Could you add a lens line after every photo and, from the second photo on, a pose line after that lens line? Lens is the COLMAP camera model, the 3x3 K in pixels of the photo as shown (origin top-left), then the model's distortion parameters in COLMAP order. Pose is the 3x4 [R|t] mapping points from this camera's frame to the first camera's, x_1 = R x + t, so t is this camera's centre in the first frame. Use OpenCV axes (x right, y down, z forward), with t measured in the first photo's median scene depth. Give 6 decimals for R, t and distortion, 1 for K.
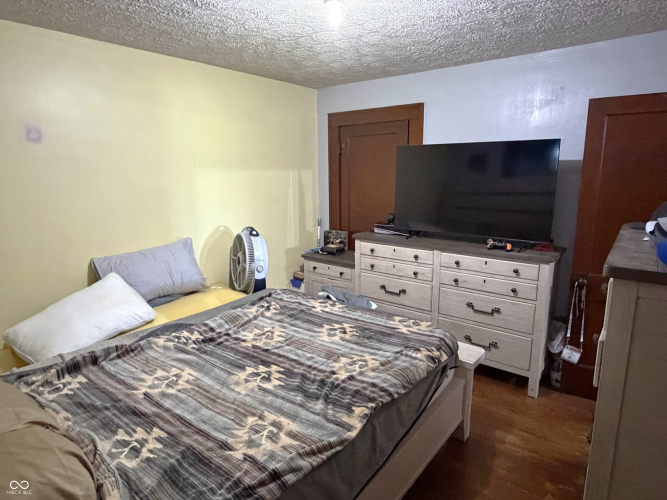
lens RADIAL K [[395.3, 0, 331.8], [0, 395.3, 247.9], [0, 0, 1]] dist [-0.000351, 0.000517]
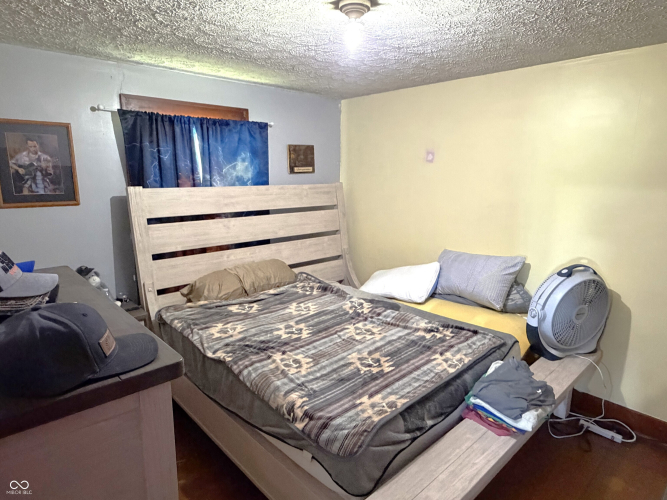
lens RADIAL K [[395.3, 0, 331.7], [0, 395.3, 250.9], [0, 0, 1]] dist [-0.000351, 0.000517]
pose [[-0.140562, 0.201448, -0.969361, 0.943661], [-0.200487, 0.953006, 0.227121, -0.251463], [0.969560, 0.226269, -0.093569, 1.004557]]
